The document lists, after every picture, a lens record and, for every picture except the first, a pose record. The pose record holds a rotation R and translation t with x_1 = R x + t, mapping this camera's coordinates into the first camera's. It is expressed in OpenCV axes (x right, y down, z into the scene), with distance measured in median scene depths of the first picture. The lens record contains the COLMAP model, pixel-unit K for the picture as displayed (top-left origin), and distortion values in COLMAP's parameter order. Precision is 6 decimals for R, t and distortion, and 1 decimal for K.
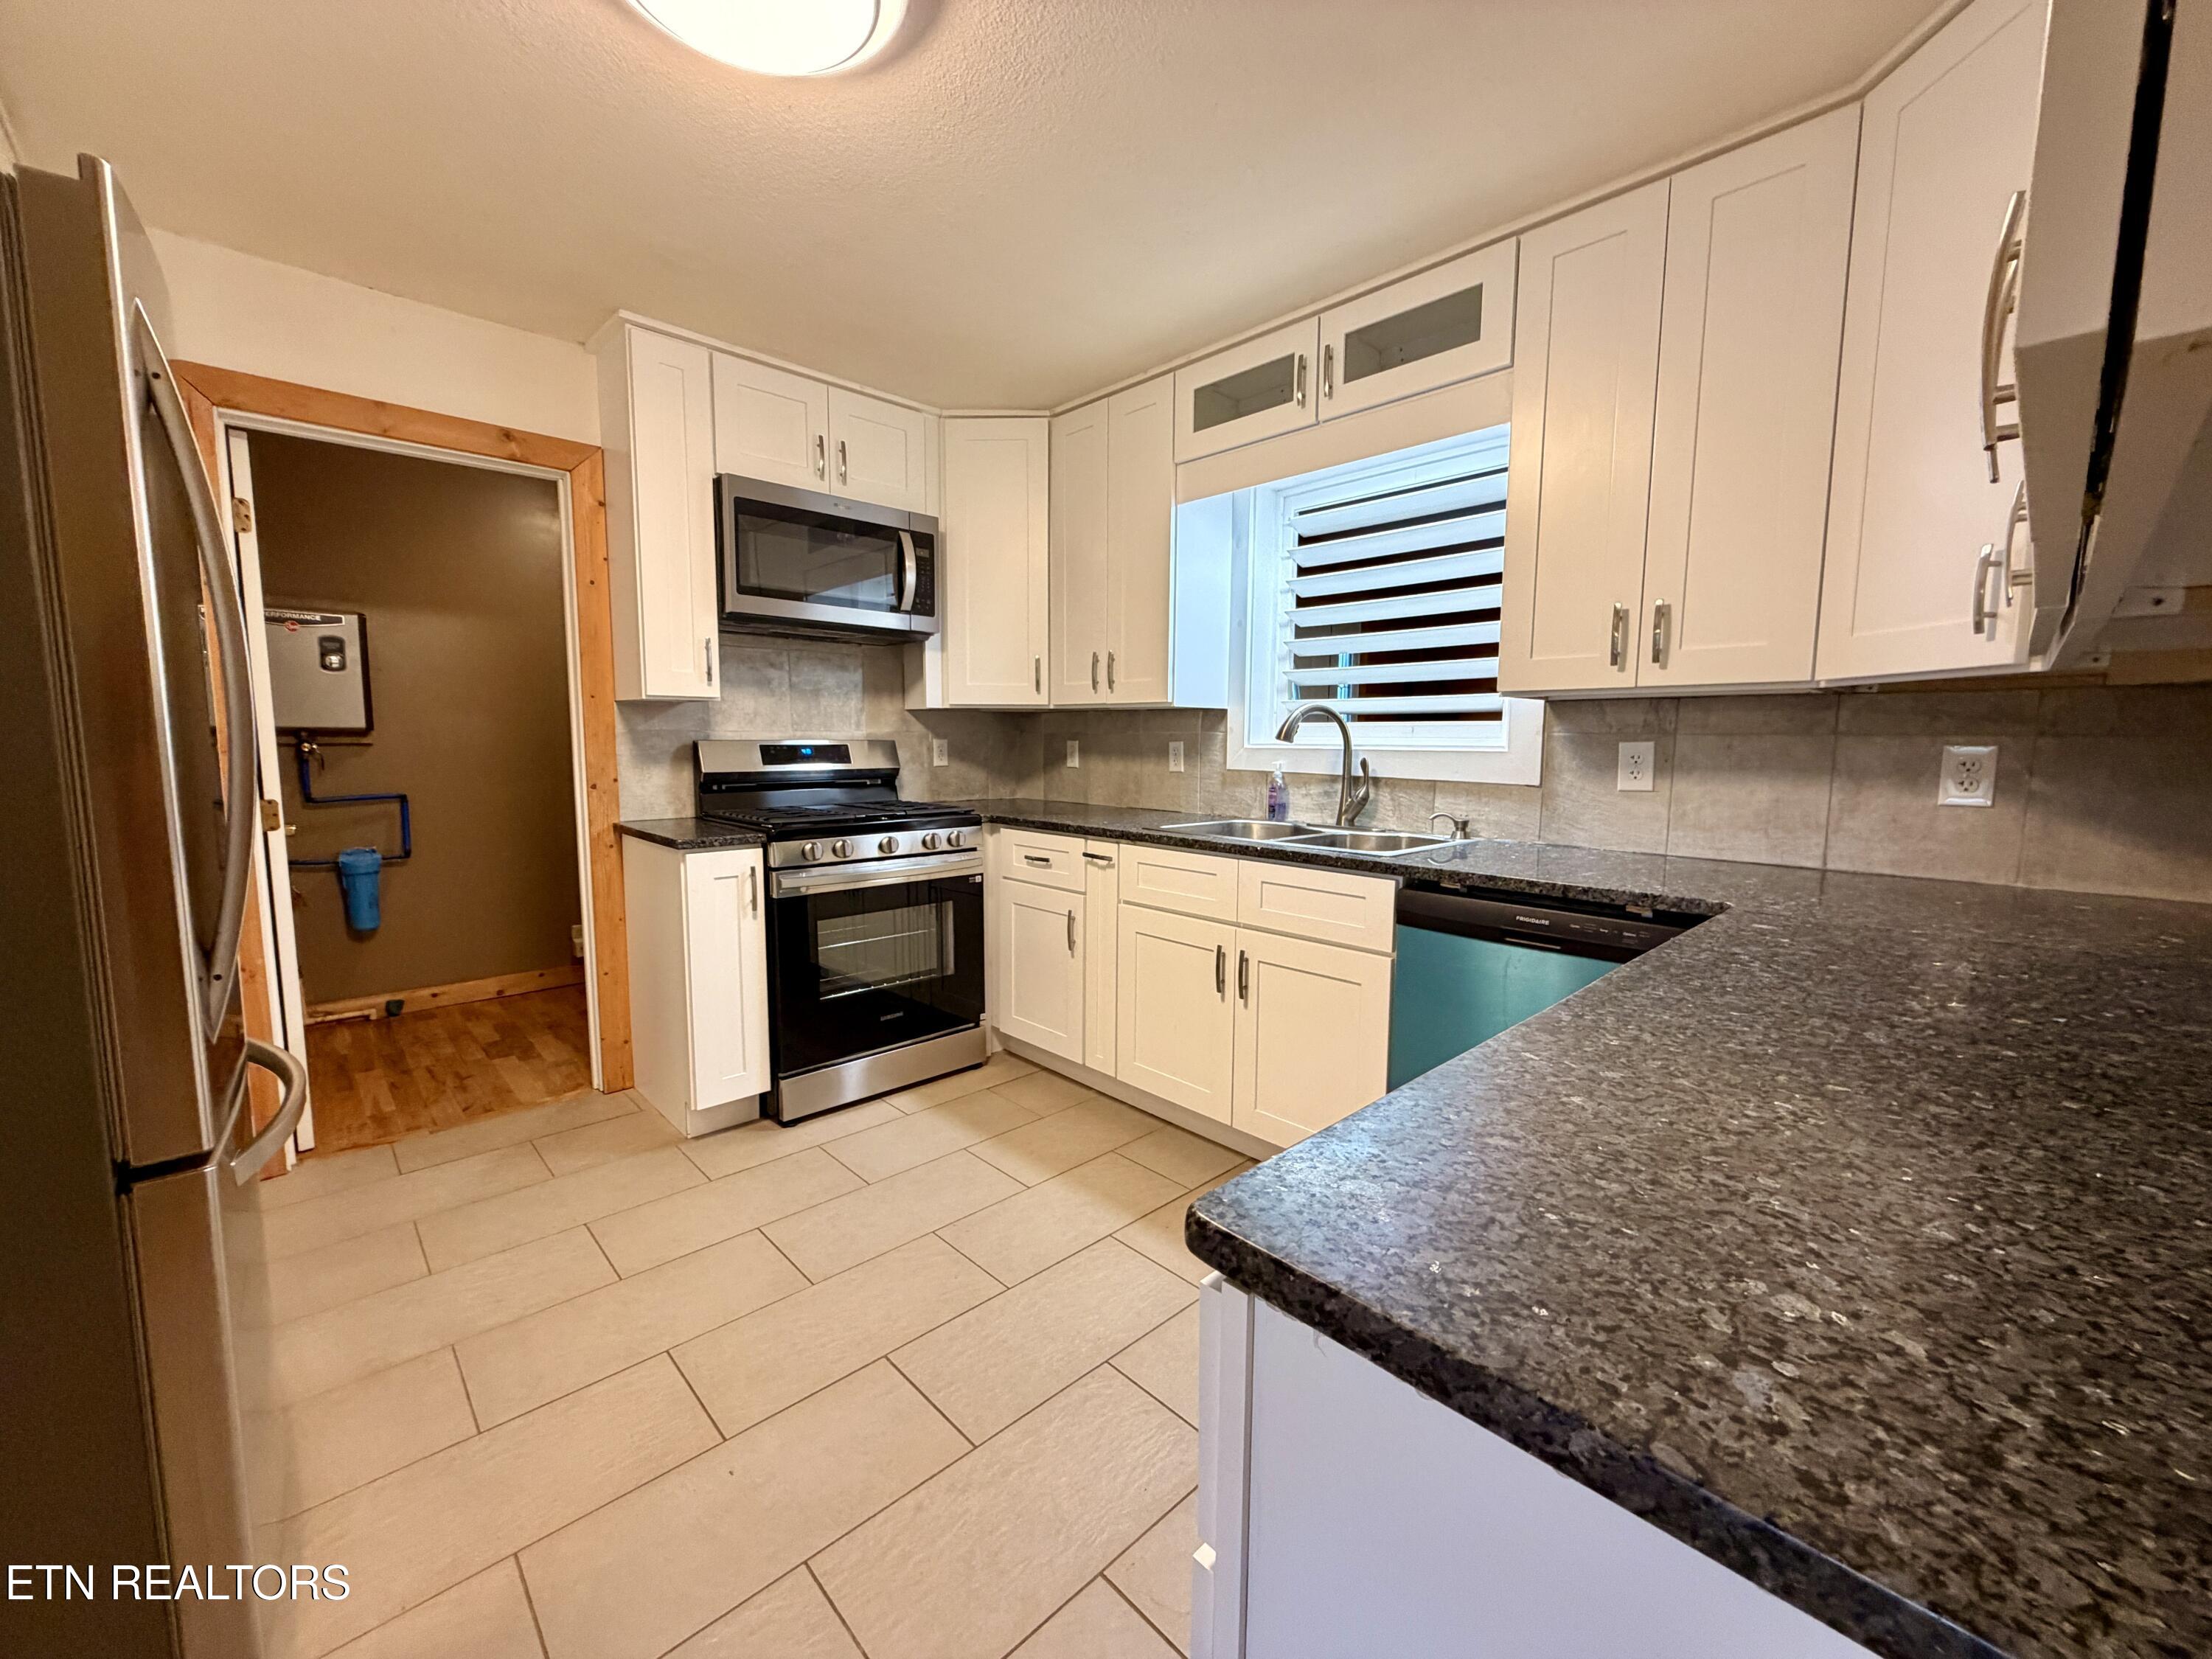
lens RADIAL K [[880.3, 0, 1093.2], [0, 880.3, 829.7], [0, 0, 1]] dist [0.001825, -0.000321]
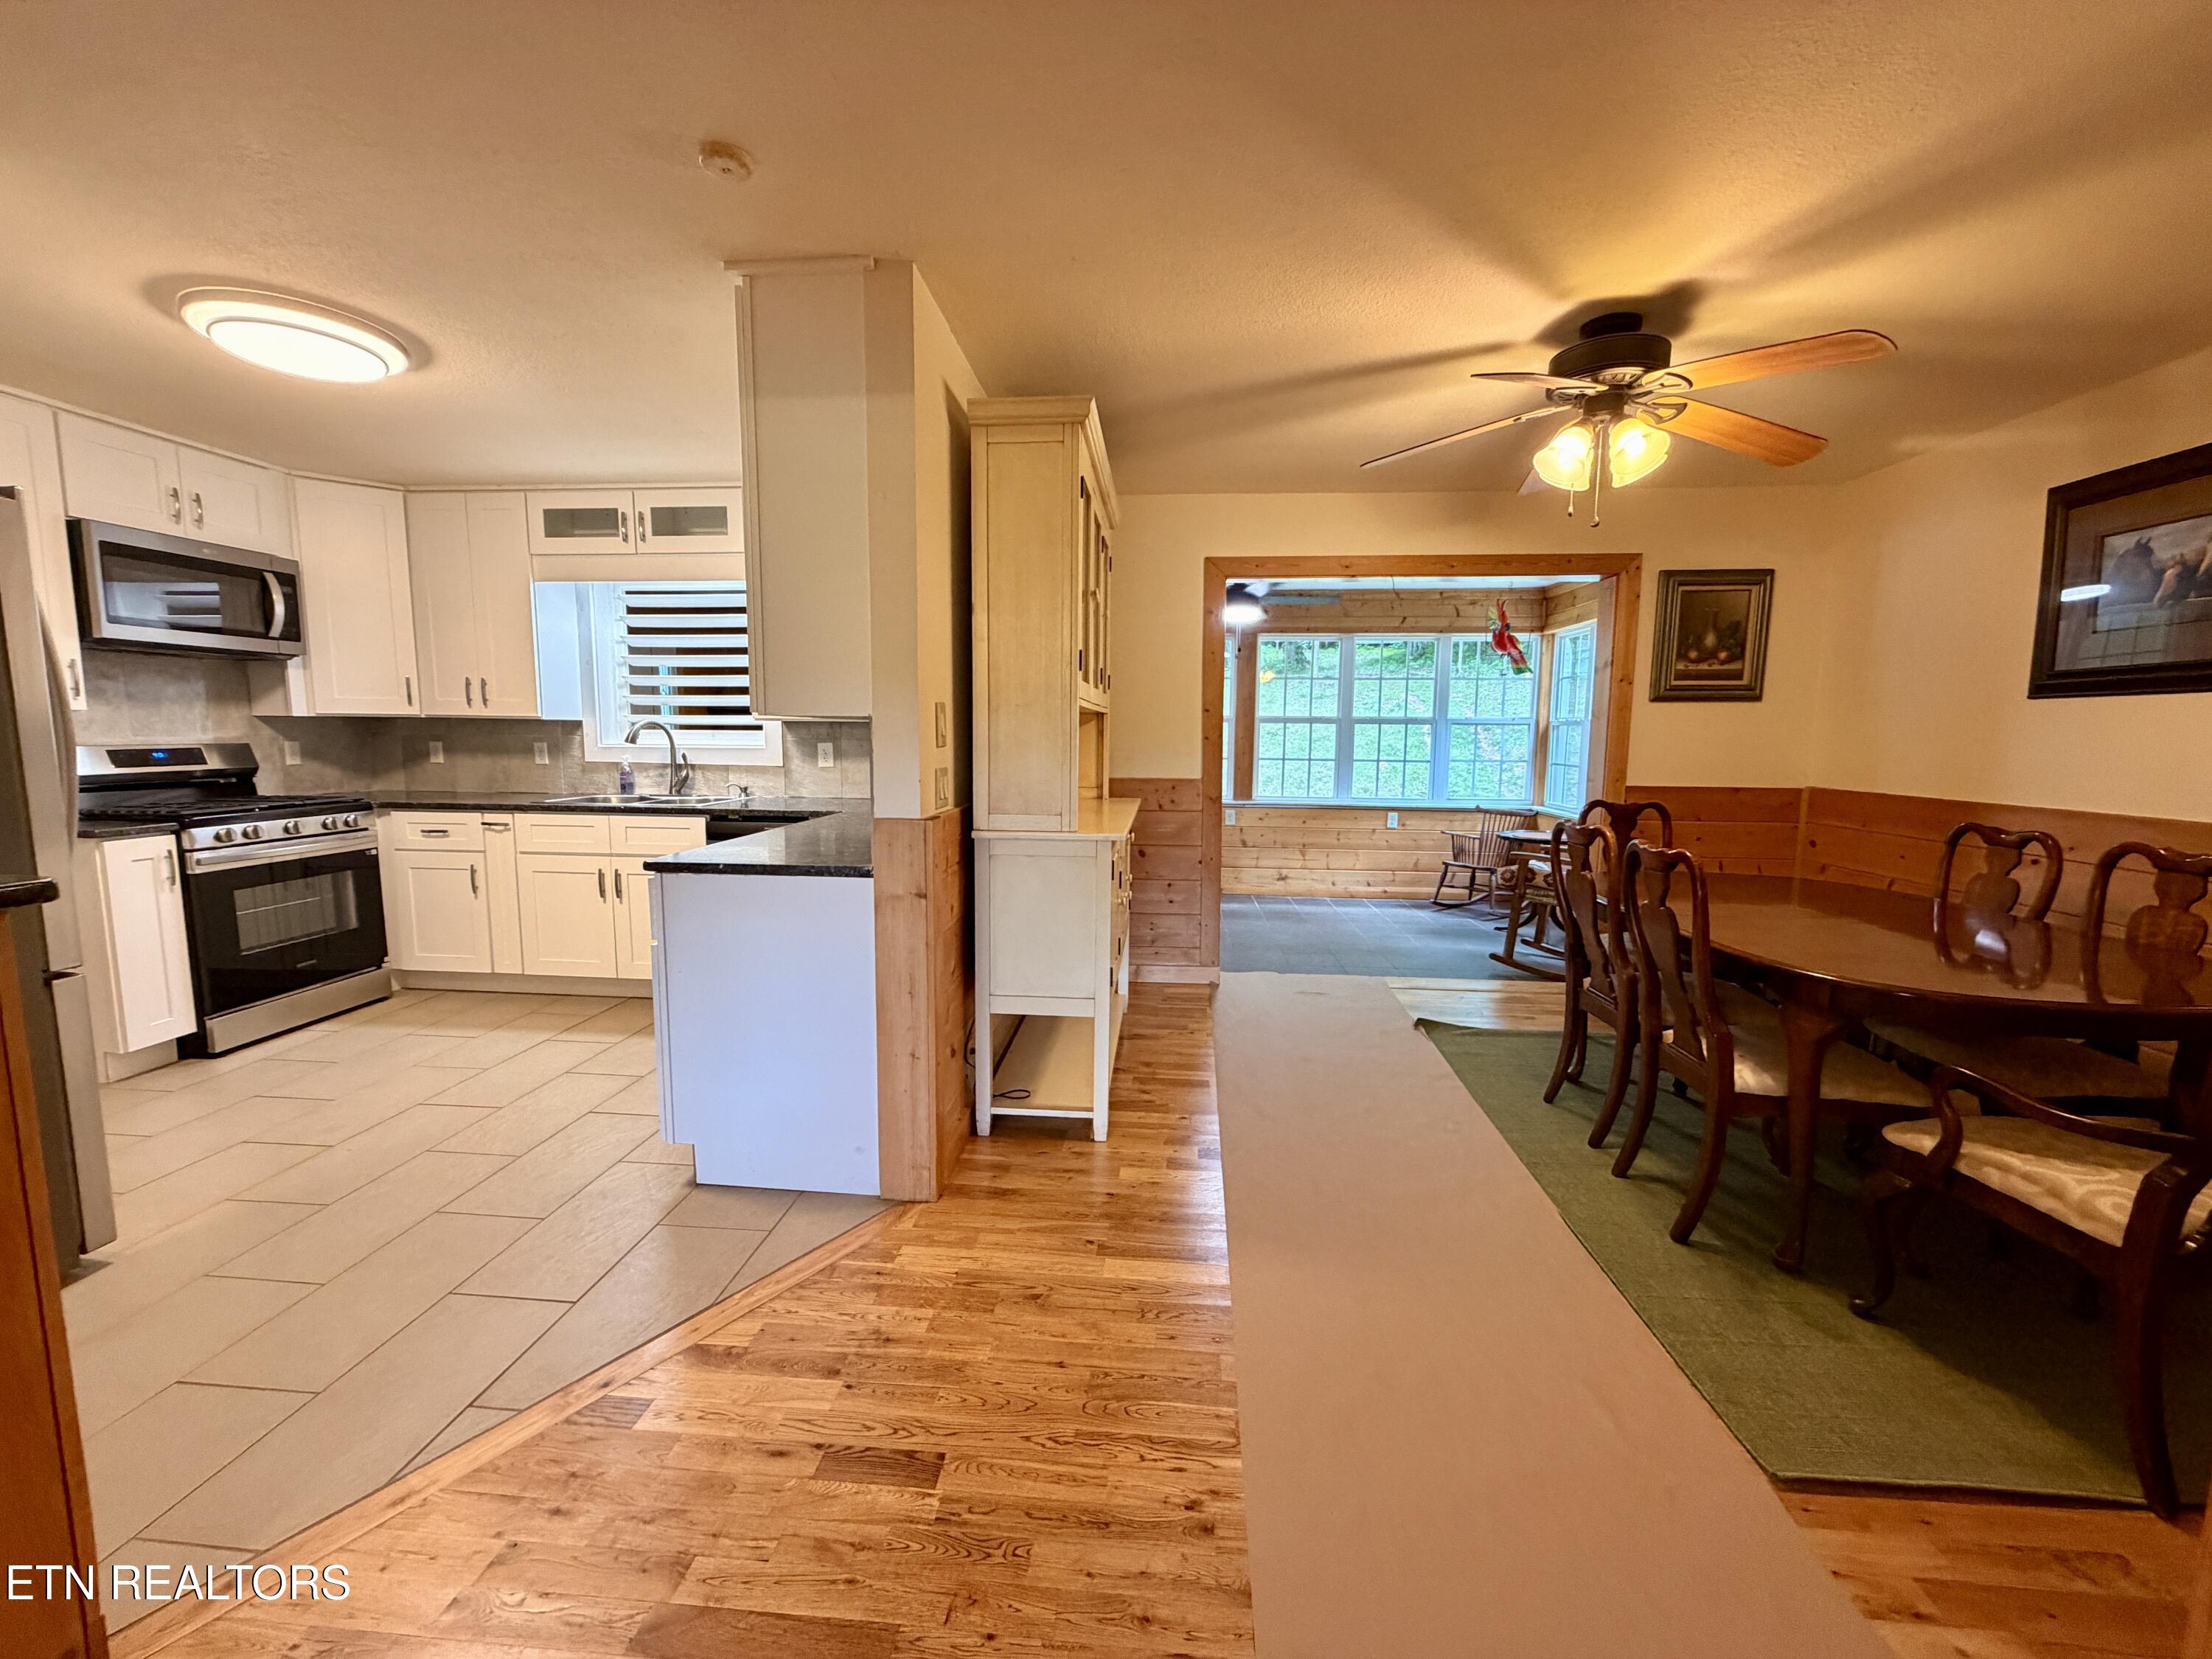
lens RADIAL K [[880.3, 0, 1097.1], [0, 880.3, 828.3], [0, 0, 1]] dist [0.001825, -0.000321]
pose [[0.746684, -0.074656, 0.660976, -0.214033], [0.066638, 0.997078, 0.037340, 0.049608], [-0.661833, 0.016165, 0.749477, -0.742315]]
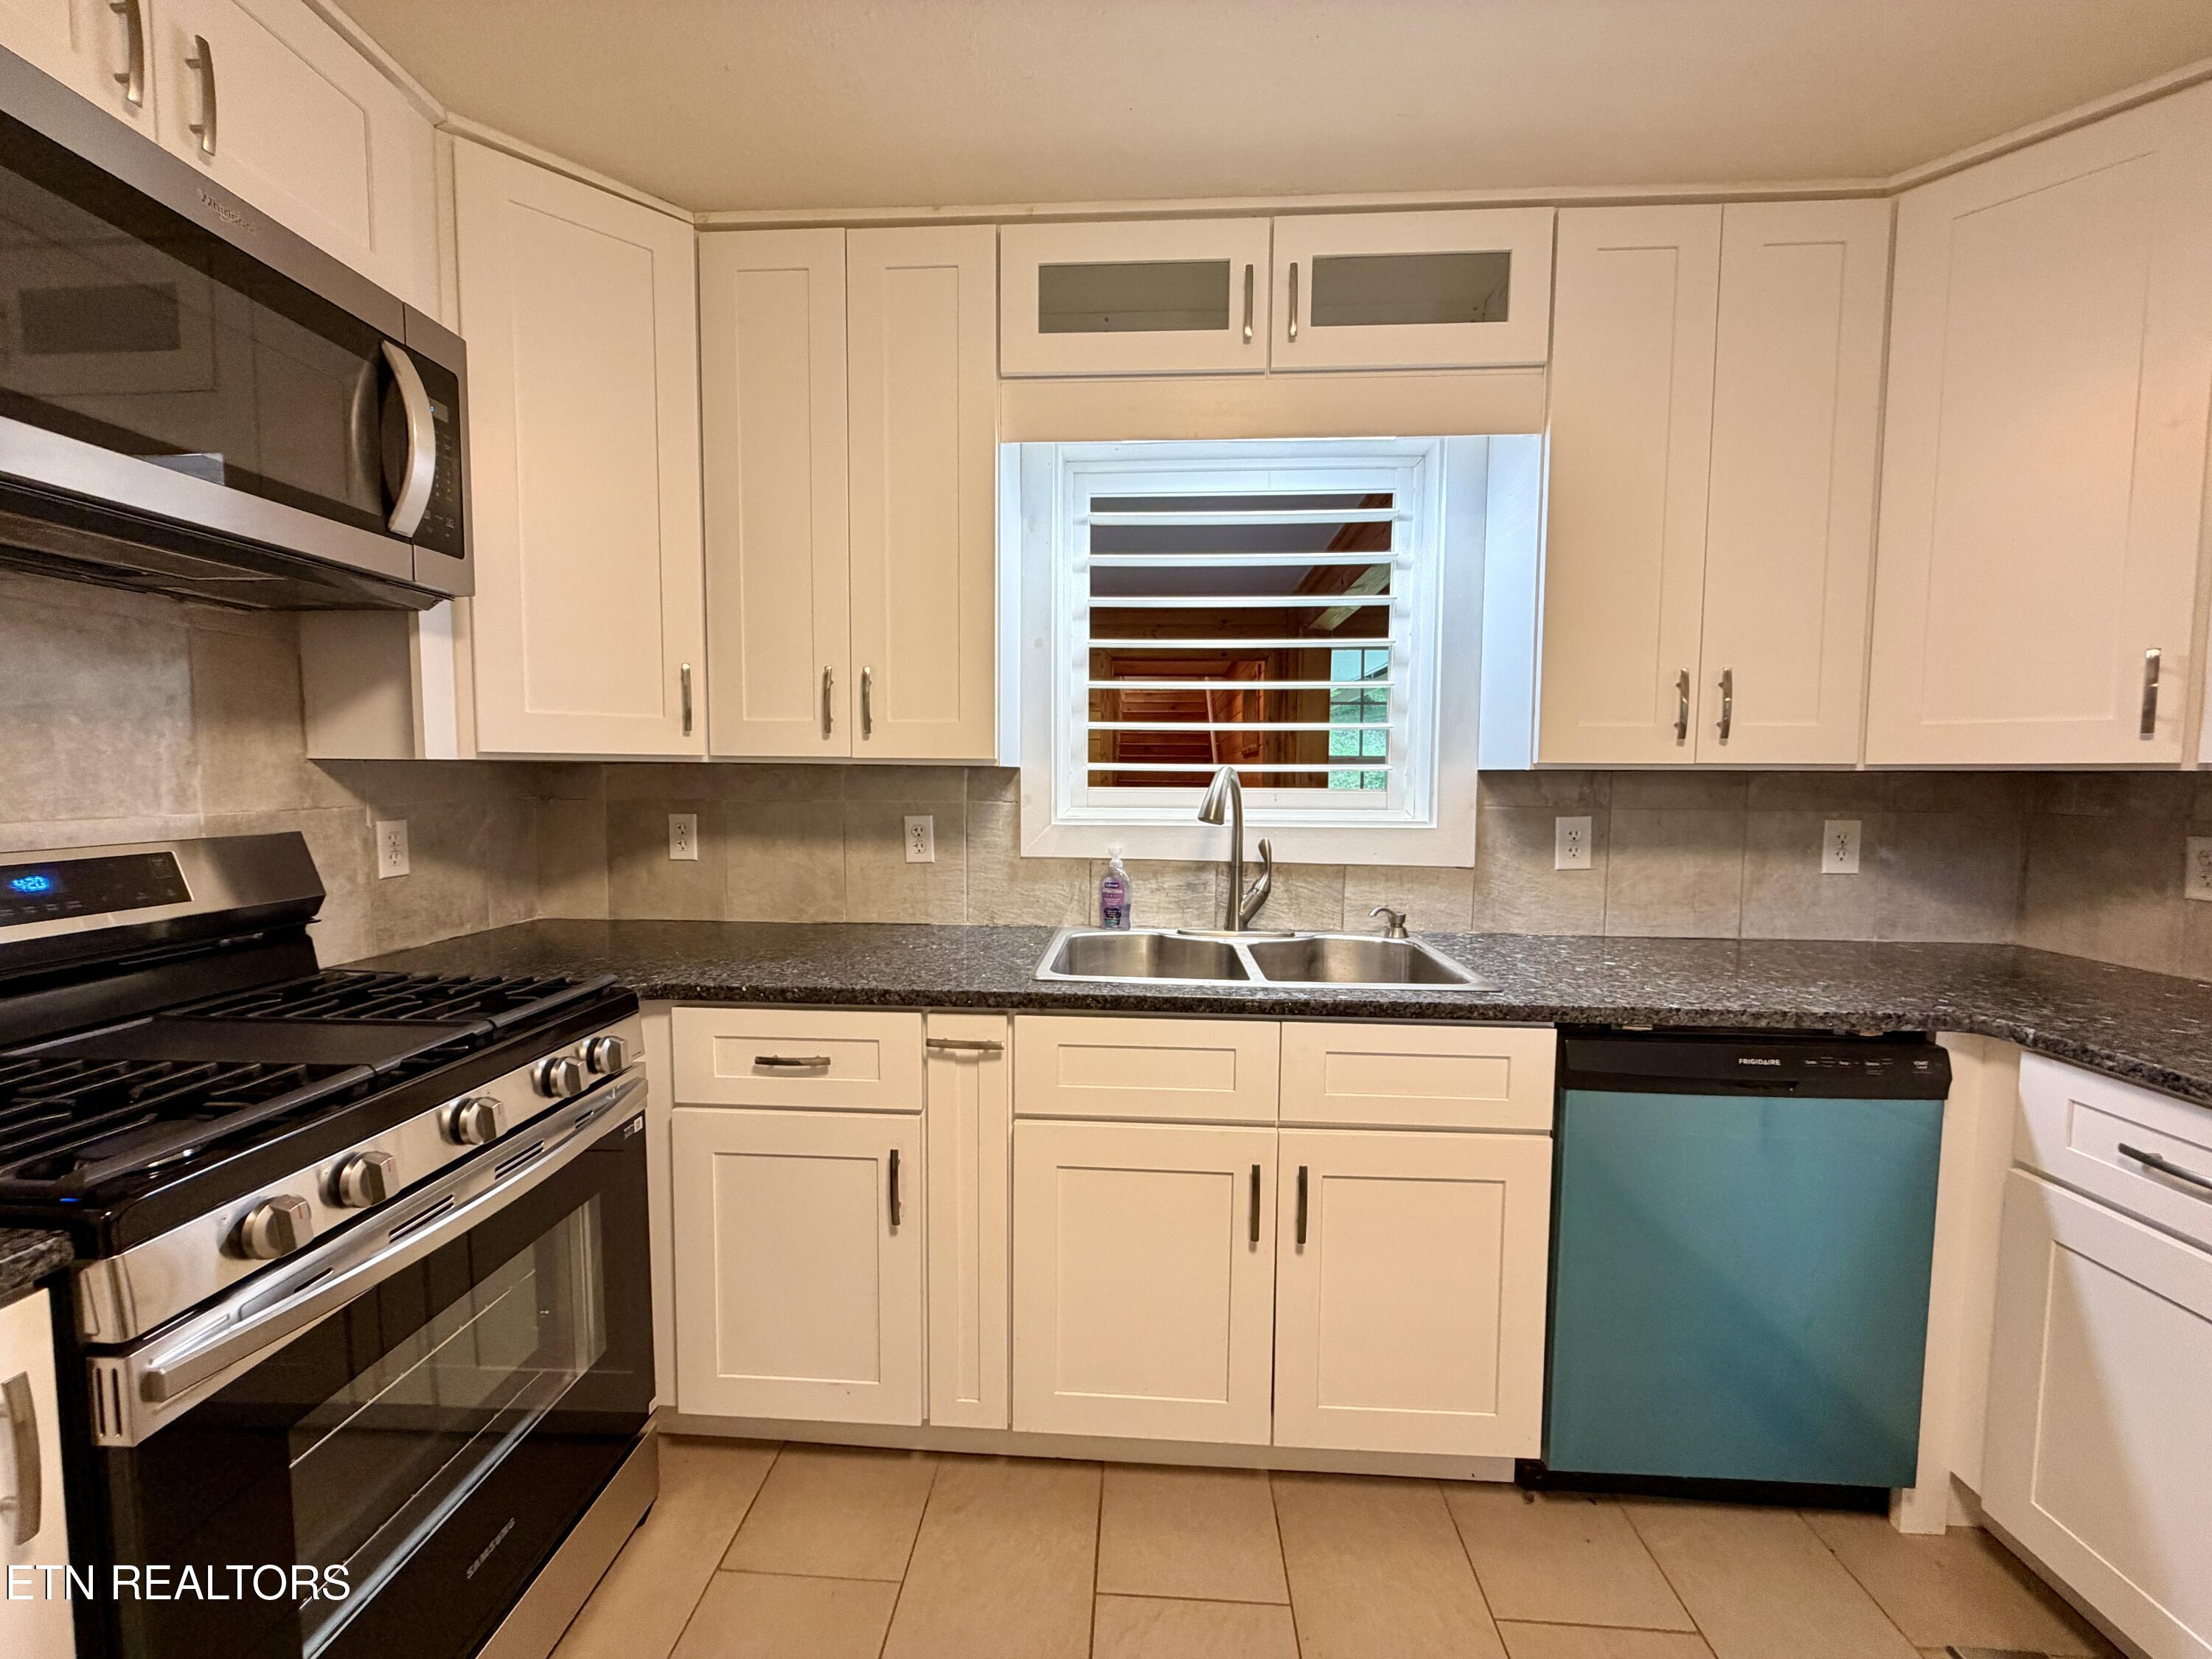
lens RADIAL K [[880.3, 0, 1098.4], [0, 880.3, 828.3], [0, 0, 1]] dist [0.001825, -0.000321]
pose [[0.725898, -0.044866, 0.686338, -0.303039], [0.070398, 0.997476, -0.009250, -0.091658], [-0.684190, 0.055031, 0.727224, 0.539061]]
